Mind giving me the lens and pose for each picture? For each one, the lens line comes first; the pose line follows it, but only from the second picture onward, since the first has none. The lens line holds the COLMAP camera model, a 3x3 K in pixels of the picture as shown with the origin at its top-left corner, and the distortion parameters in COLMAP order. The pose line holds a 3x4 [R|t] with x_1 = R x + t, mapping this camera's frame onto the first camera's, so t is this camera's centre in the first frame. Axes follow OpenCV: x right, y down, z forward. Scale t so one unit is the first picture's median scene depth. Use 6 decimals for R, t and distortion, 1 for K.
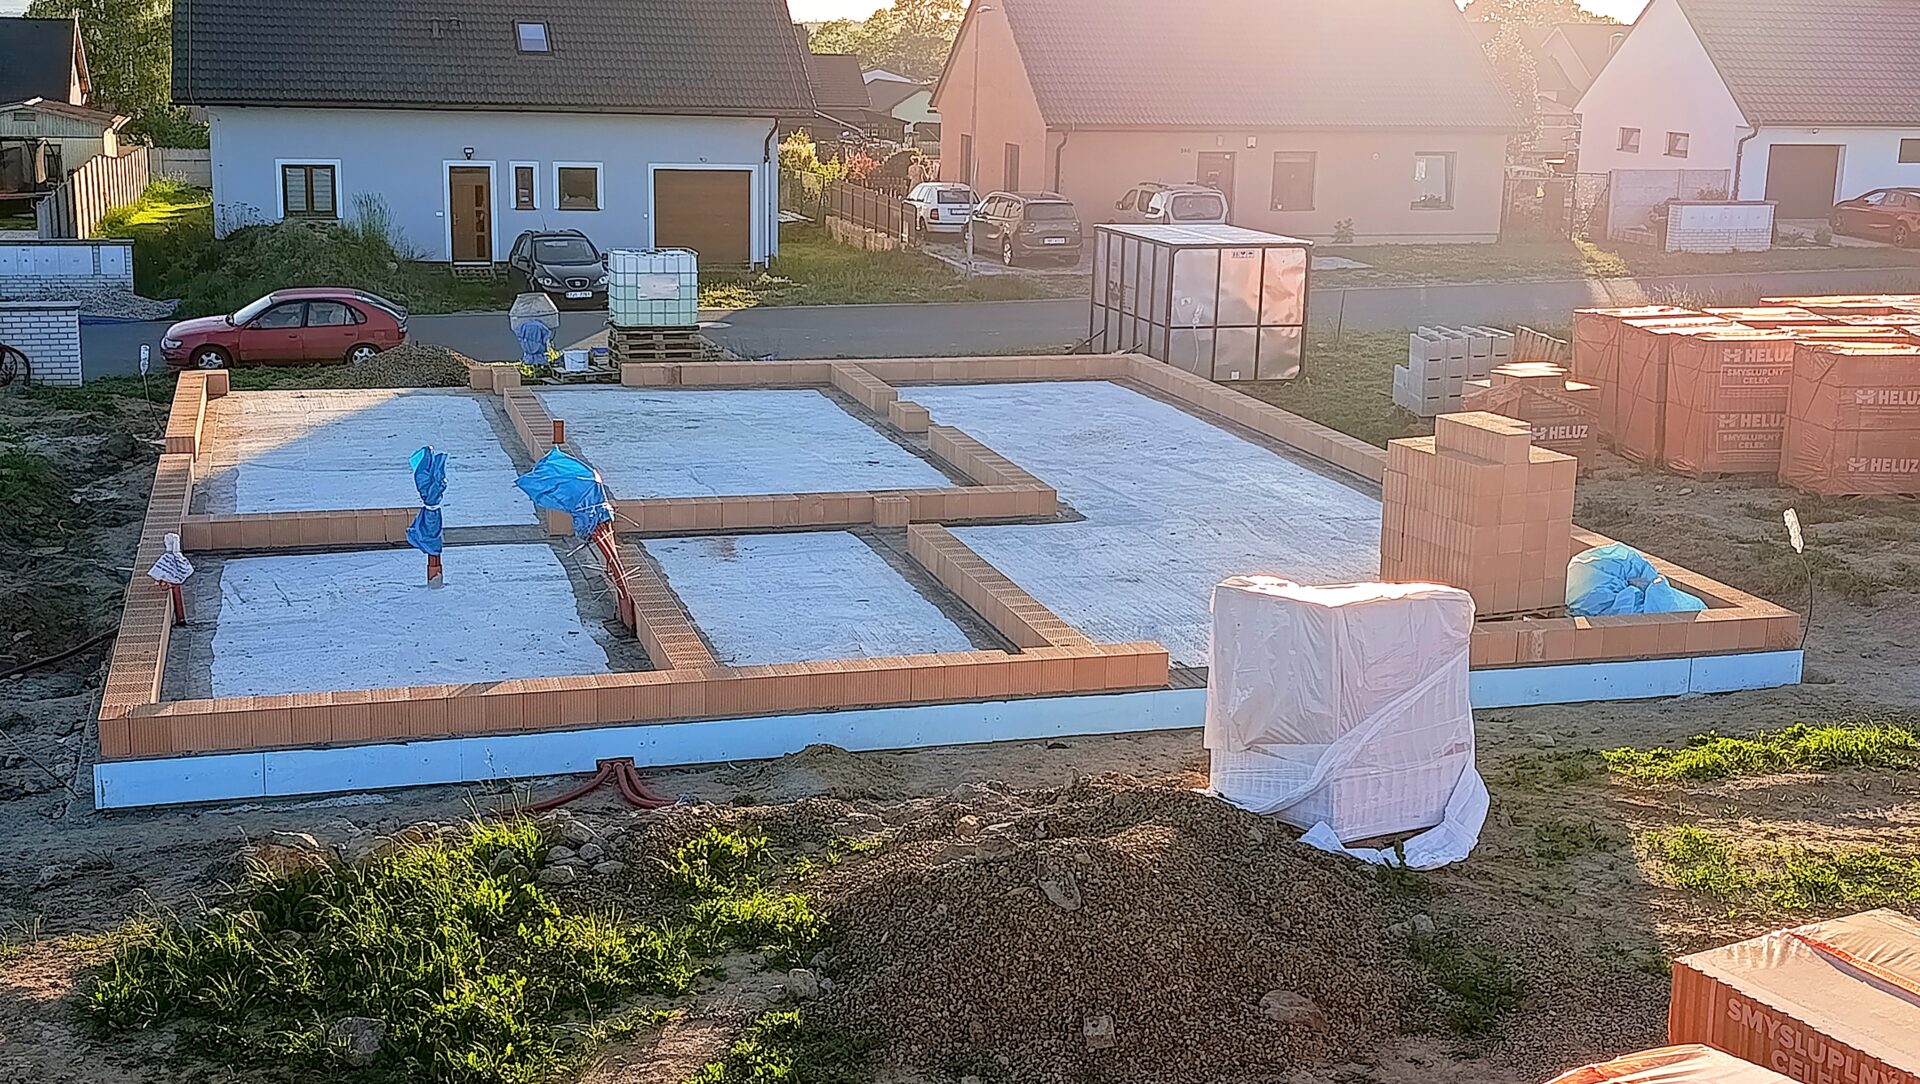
lens RADIAL K [[2228.5, 0, 960.0], [0, 2228.5, 542.0], [0, 0, 1]] dist [0.313020, -1.124358]
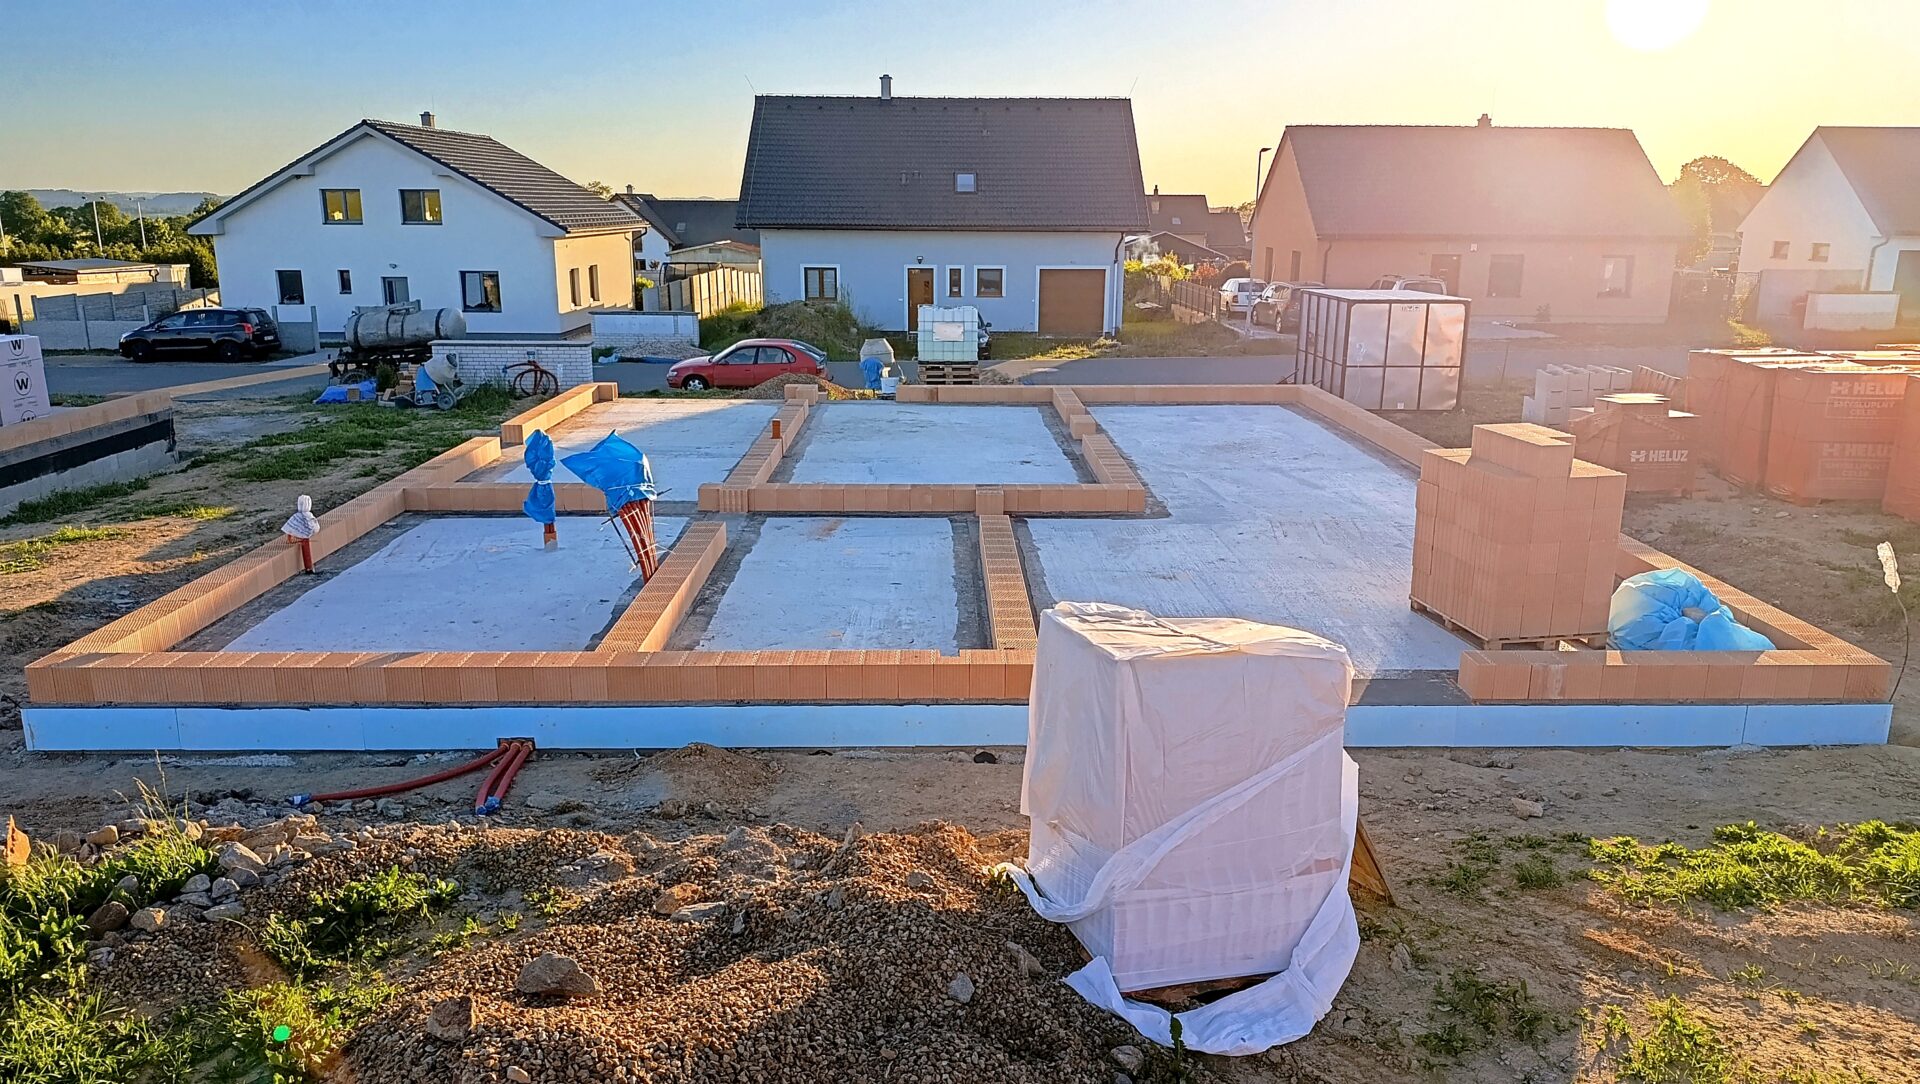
lens RADIAL K [[1315.1, 0, 960.0], [0, 1315.1, 542.0], [0, 0, 1]] dist [0.043385, -0.054669]
pose [[0.963082, 0.048964, -0.264718, 0.151441], [-0.043910, 0.998723, 0.024980, -0.010865], [0.265603, -0.012434, 0.964002, 0.400359]]
